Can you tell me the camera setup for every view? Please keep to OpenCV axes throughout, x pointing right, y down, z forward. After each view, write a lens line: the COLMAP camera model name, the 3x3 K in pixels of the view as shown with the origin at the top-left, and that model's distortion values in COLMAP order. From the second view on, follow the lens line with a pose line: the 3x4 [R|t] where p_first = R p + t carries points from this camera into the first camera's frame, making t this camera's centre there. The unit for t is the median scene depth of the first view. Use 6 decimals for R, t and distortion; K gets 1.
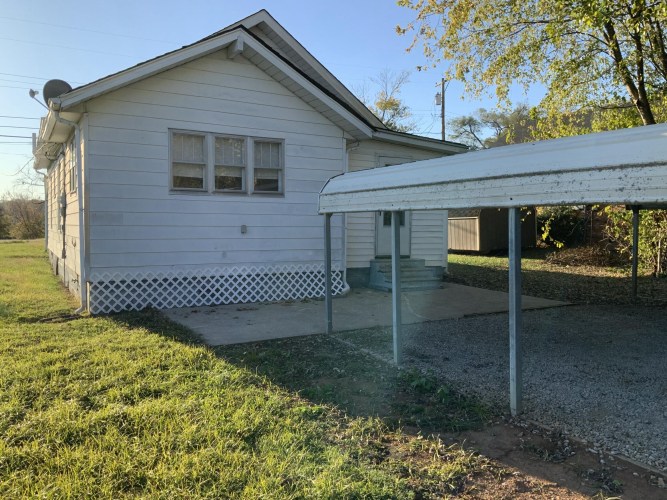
lens RADIAL K [[557.4, 0, 332.9], [0, 557.4, 248.4], [0, 0, 1]] dist [0.097186, -0.173712]
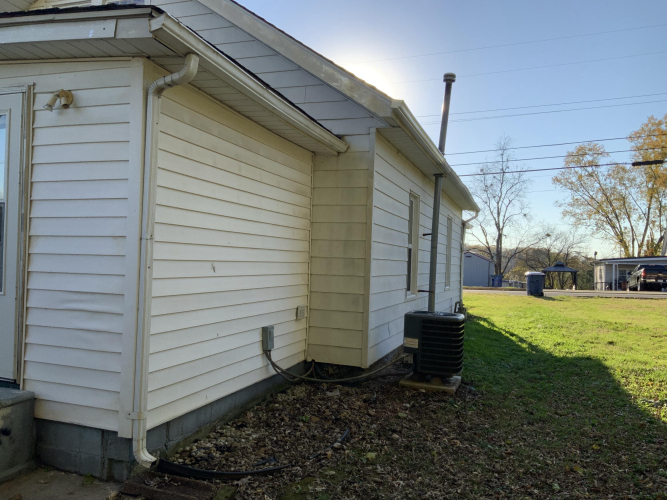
lens RADIAL K [[557.4, 0, 332.9], [0, 557.4, 248.4], [0, 0, 1]] dist [0.097186, -0.173712]
pose [[0.650199, -0.007252, -0.759729, 0.675936], [-0.050109, 0.997368, -0.052405, -0.075271], [0.758109, 0.072142, 0.648125, 1.211250]]
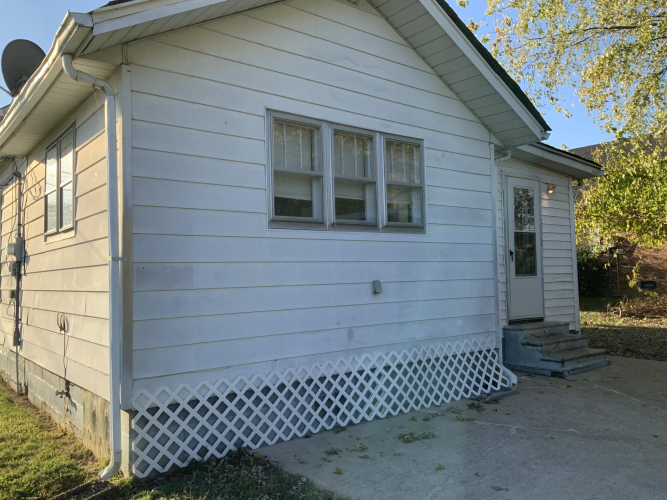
lens RADIAL K [[557.4, 0, 332.9], [0, 557.4, 248.4], [0, 0, 1]] dist [0.097186, -0.173712]
pose [[0.988304, -0.021568, 0.150963, -0.300551], [0.035383, 0.995364, -0.089436, -0.025548], [-0.148334, 0.093732, 0.984485, 0.445715]]
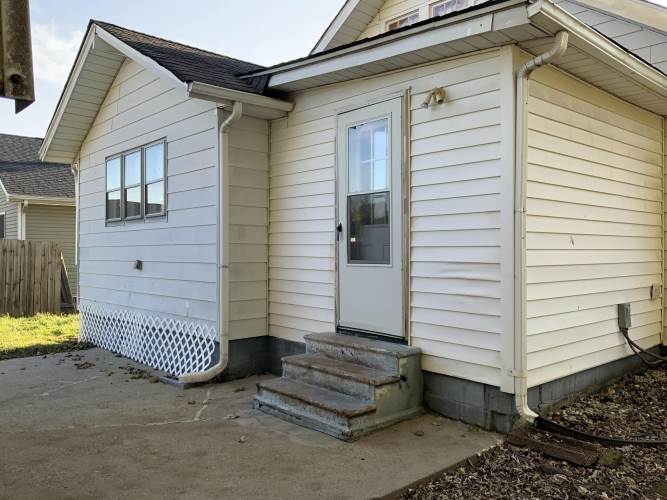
lens RADIAL K [[557.4, 0, 332.9], [0, 557.4, 248.4], [0, 0, 1]] dist [0.097186, -0.173712]
pose [[0.205325, -0.007690, -0.978664, 0.679903], [-0.035622, 0.999248, -0.015325, -0.056478], [0.978045, 0.038009, 0.204897, 1.140402]]
